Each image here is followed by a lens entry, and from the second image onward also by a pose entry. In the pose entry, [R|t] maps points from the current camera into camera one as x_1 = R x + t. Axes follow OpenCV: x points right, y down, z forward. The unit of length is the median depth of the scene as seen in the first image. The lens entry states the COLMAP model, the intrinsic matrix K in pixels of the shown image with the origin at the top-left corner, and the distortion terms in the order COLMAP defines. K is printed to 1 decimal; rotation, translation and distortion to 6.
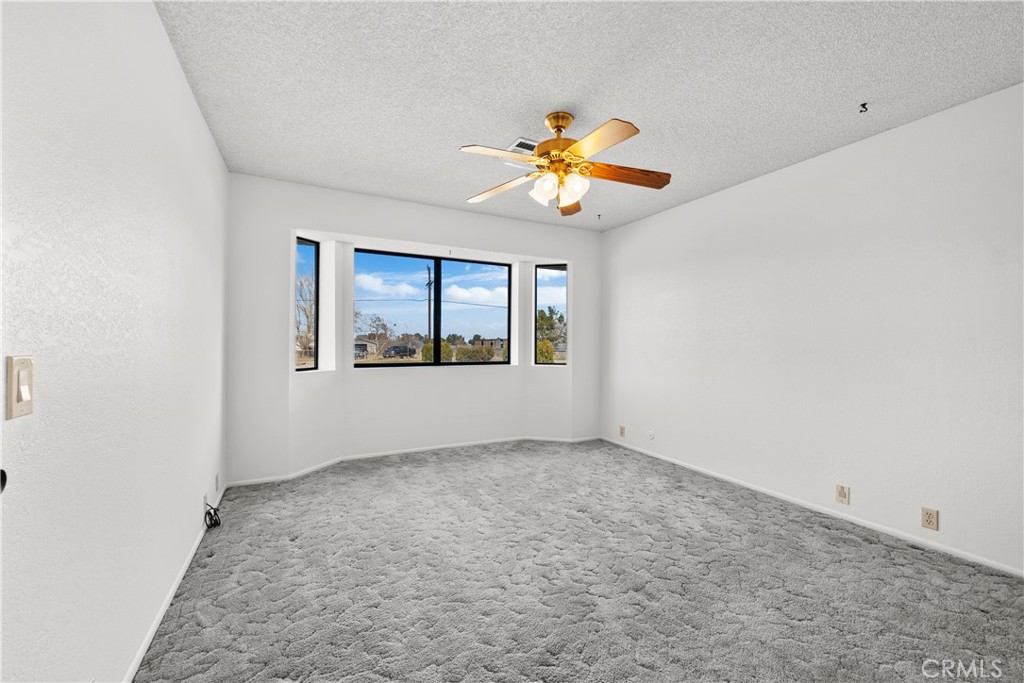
lens RADIAL K [[407.5, 0, 503.0], [0, 407.5, 346.0], [0, 0, 1]] dist [-0.002025, -0.000853]
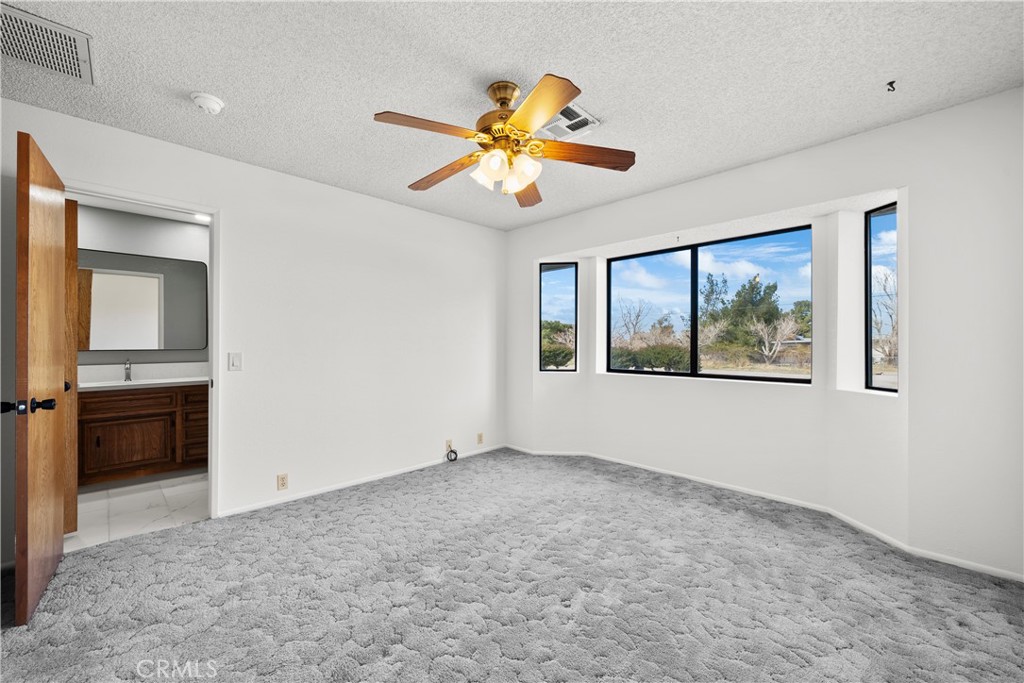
lens RADIAL K [[407.5, 0, 505.1], [0, 407.5, 337.9], [0, 0, 1]] dist [-0.002025, -0.000853]
pose [[0.312232, -0.012290, -0.949926, 0.630030], [-0.011594, 0.999793, -0.016746, -0.017484], [0.949935, 0.016242, 0.312025, 0.470238]]
